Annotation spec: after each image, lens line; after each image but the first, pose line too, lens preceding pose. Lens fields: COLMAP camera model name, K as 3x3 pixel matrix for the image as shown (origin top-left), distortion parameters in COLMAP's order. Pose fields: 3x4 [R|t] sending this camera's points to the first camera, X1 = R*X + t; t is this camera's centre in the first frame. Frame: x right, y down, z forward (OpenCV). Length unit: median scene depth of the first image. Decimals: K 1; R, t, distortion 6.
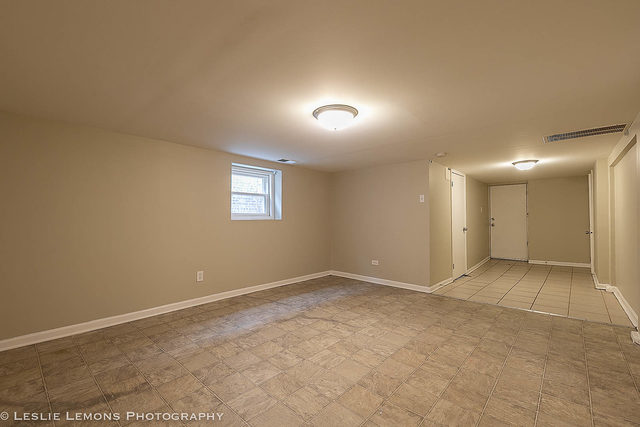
lens RADIAL K [[267.4, 0, 320.0], [0, 267.4, 213.5], [0, 0, 1]] dist [-0.000250, -0.000031]
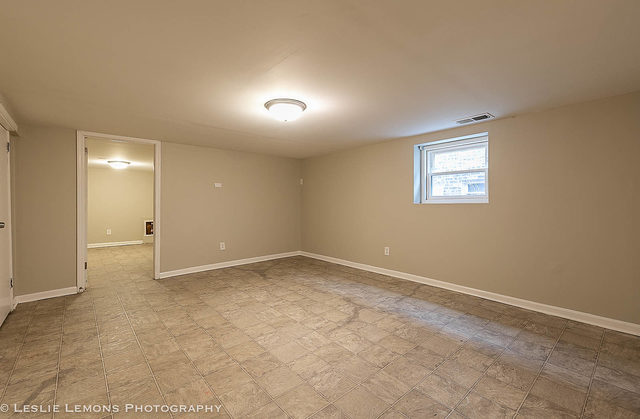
lens RADIAL K [[271.4, 0, 320.2], [0, 271.4, 198.4], [0, 0, 1]] dist [0.001484, 0.000409]
pose [[-0.093620, -0.011905, -0.995537, 0.952099], [0.020430, 0.999695, -0.013876, 0.018021], [0.995398, -0.021638, -0.093348, 1.026509]]
